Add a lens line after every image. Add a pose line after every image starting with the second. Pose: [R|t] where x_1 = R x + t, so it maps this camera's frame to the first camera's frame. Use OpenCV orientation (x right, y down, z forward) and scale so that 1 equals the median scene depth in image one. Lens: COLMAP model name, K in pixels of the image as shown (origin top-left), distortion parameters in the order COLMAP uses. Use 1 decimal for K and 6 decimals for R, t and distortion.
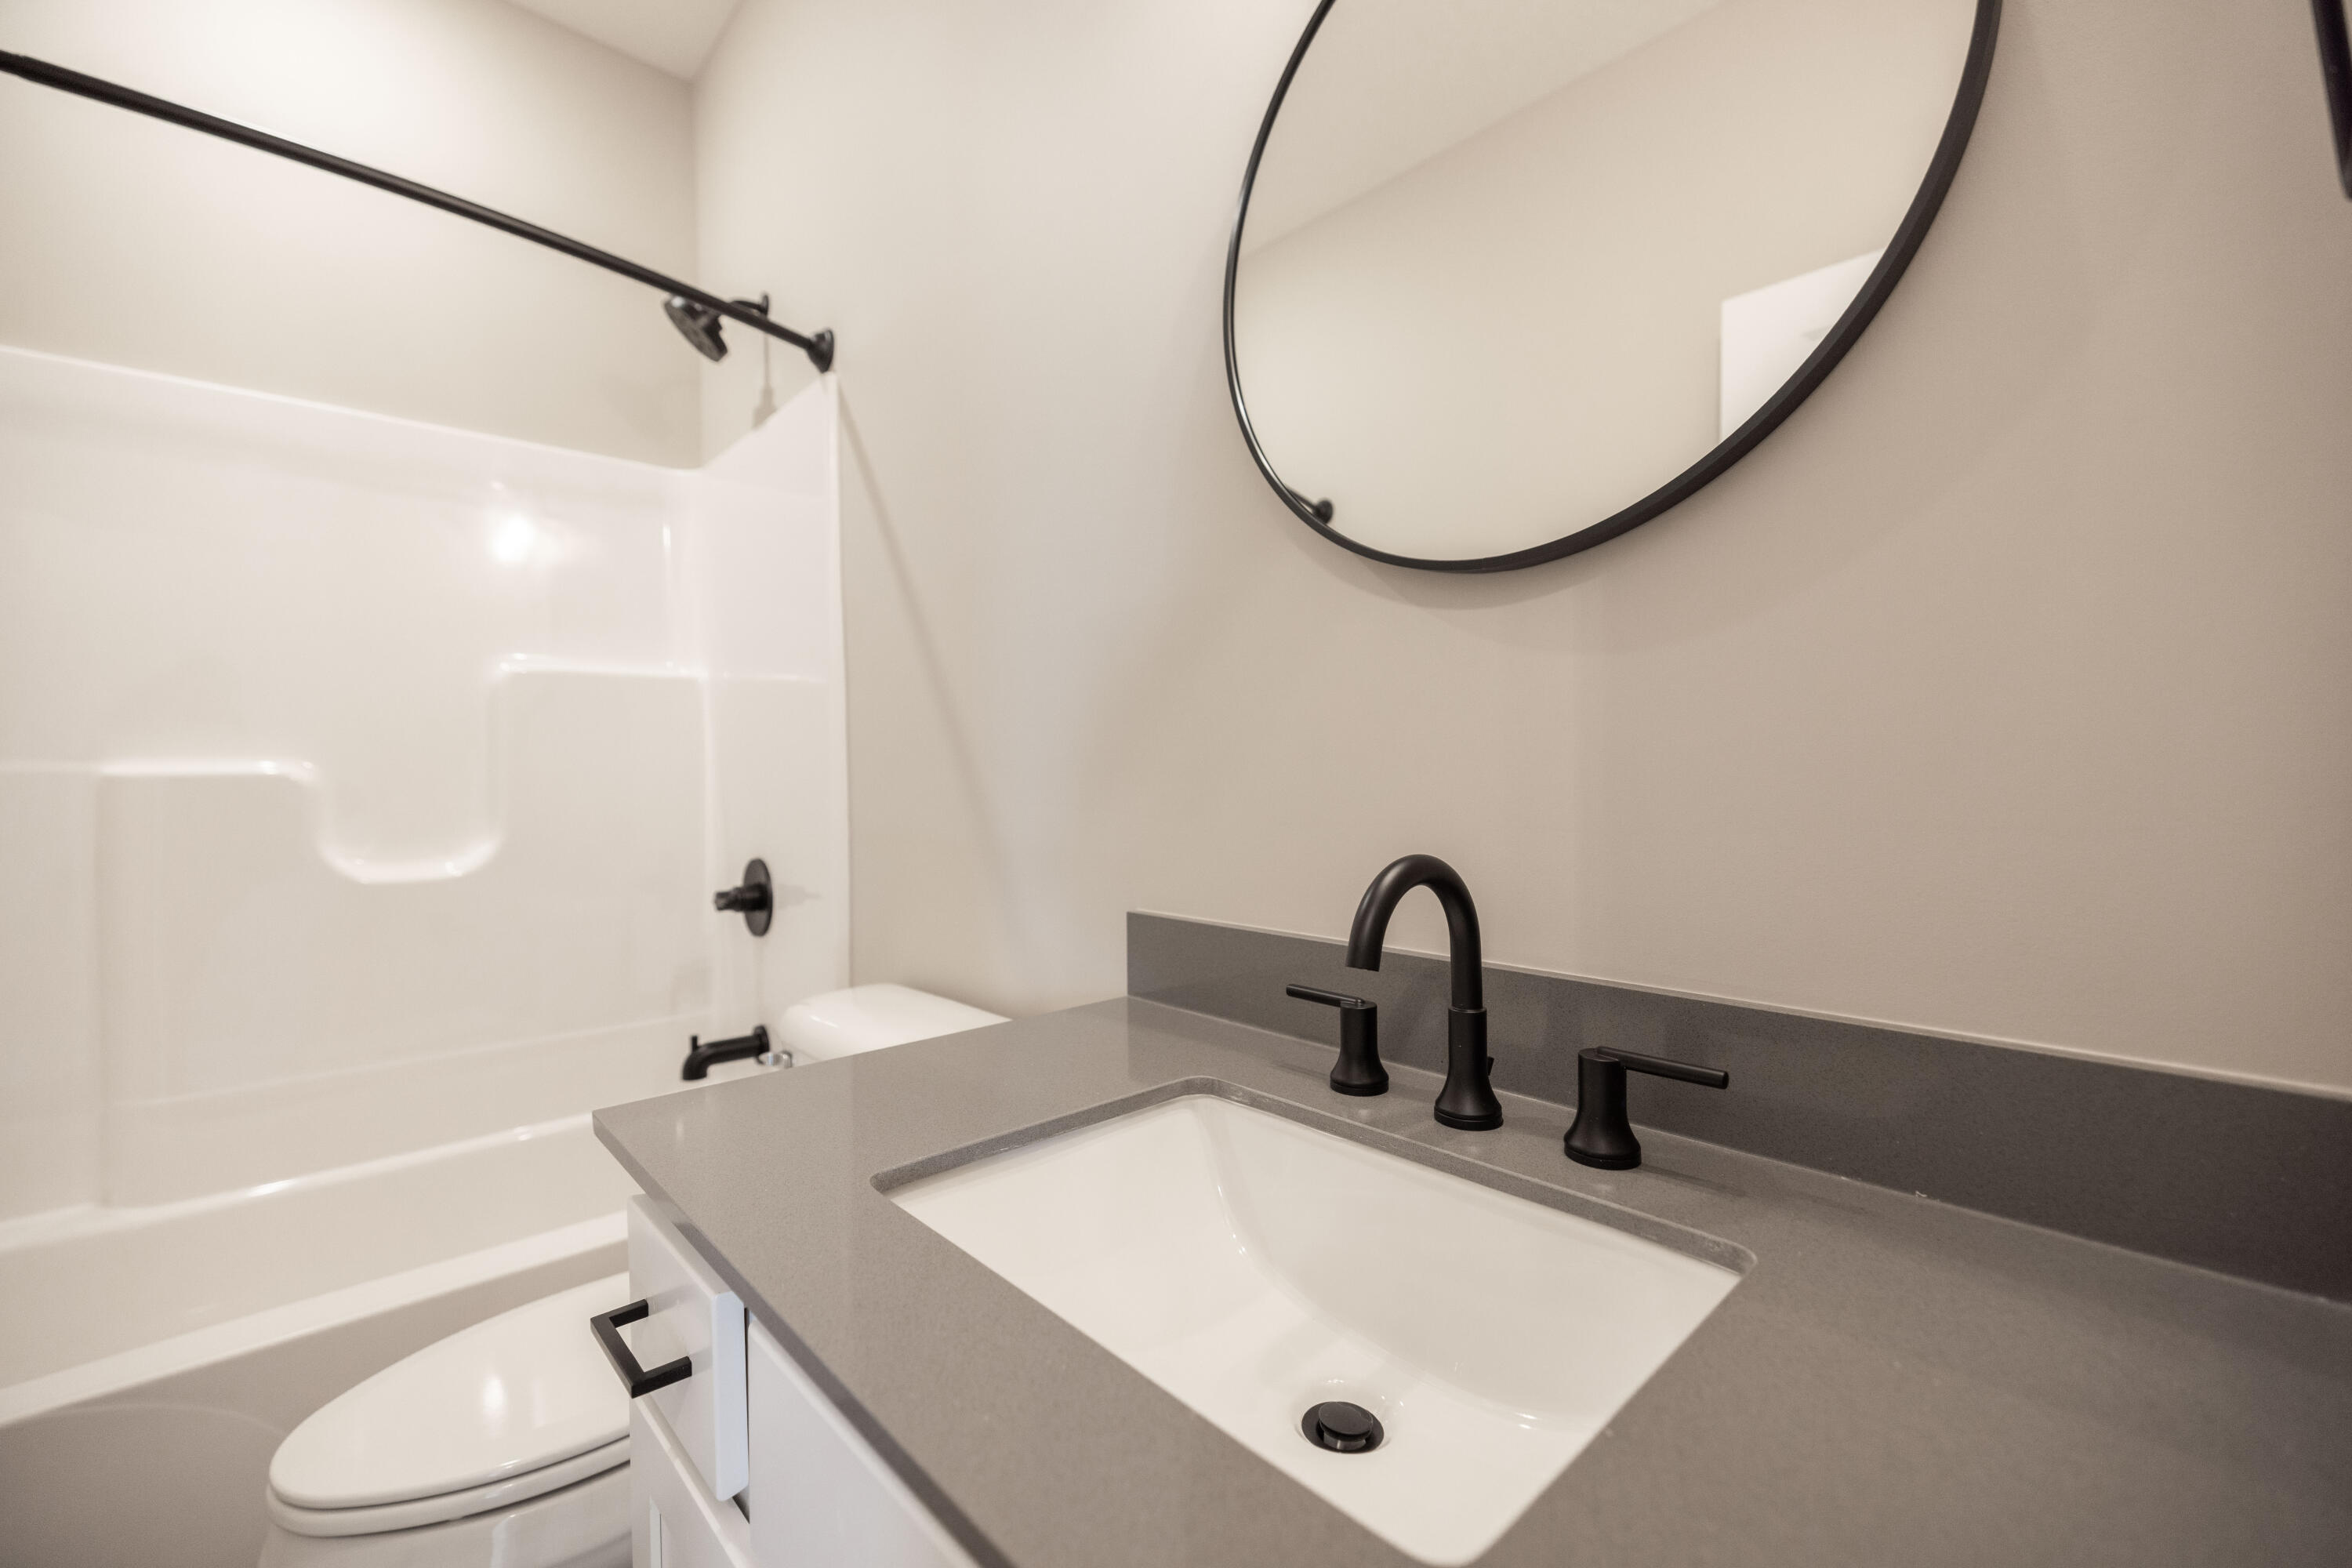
lens RADIAL K [[961.3, 0, 1173.0], [0, 961.3, 788.7], [0, 0, 1]] dist [0.002979, -0.002369]
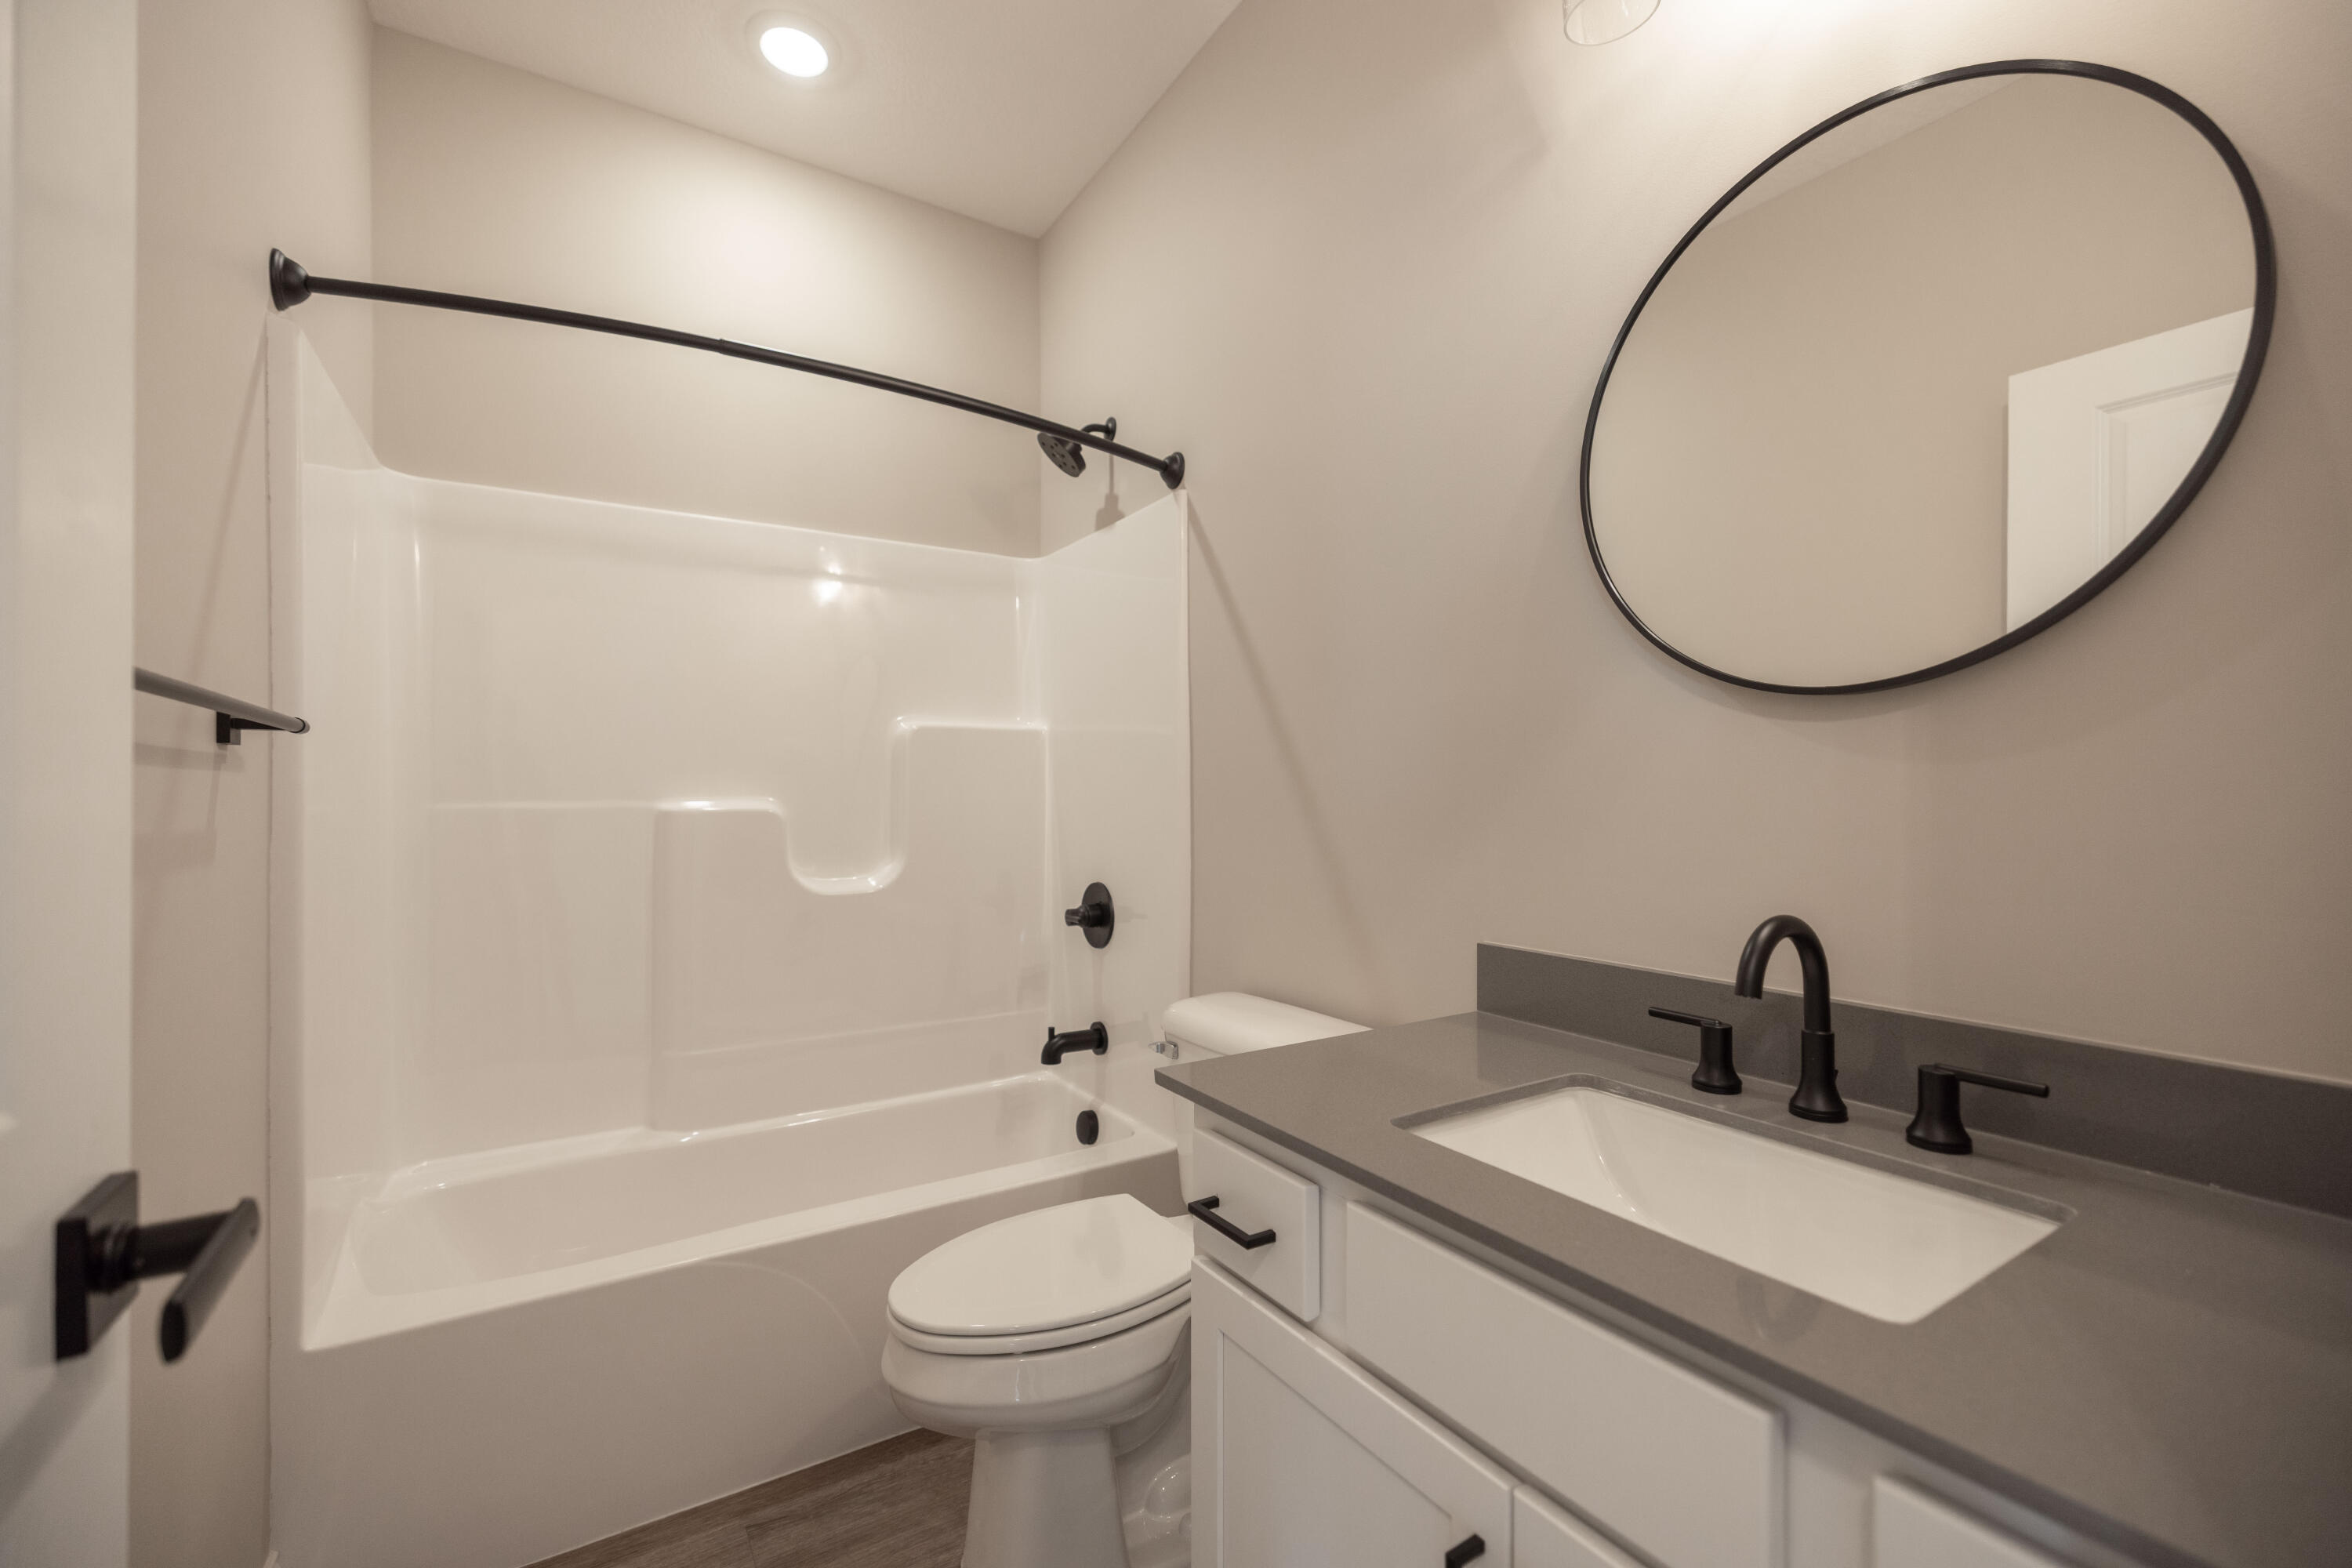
lens RADIAL K [[961.3, 0, 1173.1], [0, 961.3, 798.0], [0, 0, 1]] dist [0.002979, -0.002369]
pose [[0.982373, 0.006765, -0.186809, -0.153390], [-0.007859, 0.999956, -0.005118, -0.038078], [0.186766, 0.006496, 0.982383, -0.225055]]
